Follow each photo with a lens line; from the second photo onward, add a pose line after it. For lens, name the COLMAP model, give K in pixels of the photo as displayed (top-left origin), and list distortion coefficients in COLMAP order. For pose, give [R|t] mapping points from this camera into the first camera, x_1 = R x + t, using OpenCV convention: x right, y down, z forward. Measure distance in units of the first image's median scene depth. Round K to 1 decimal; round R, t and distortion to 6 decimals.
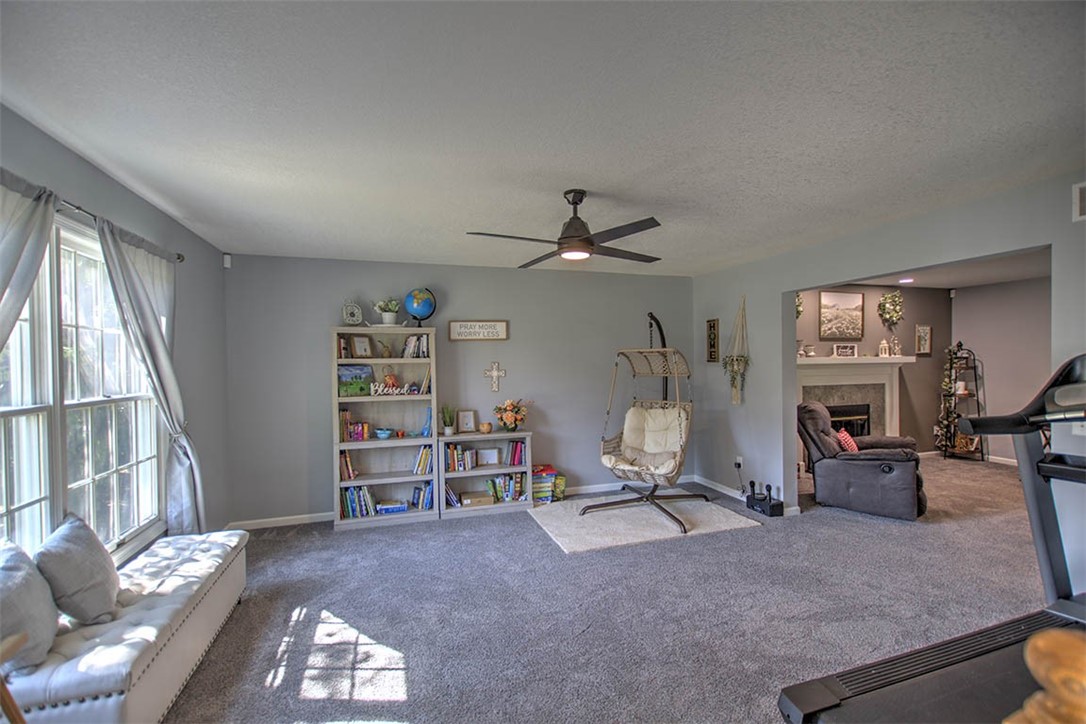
lens RADIAL K [[466.6, 0, 542.0], [0, 466.6, 366.0], [0, 0, 1]] dist [0.000480, 0.000127]
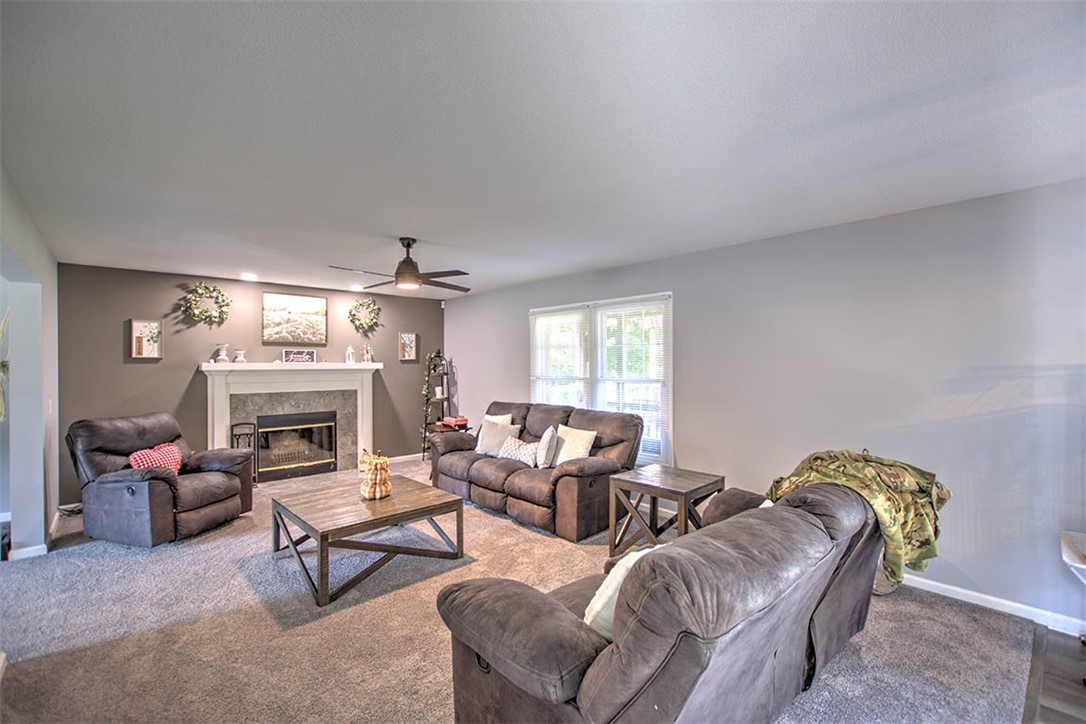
lens RADIAL K [[466.6, 0, 542.0], [0, 466.6, 366.0], [0, 0, 1]] dist [0.000480, 0.000127]
pose [[0.906932, 0.004167, 0.421256, 0.912035], [0.000830, 0.999931, -0.011679, -0.001413], [-0.421276, 0.010942, 0.906866, -0.103640]]
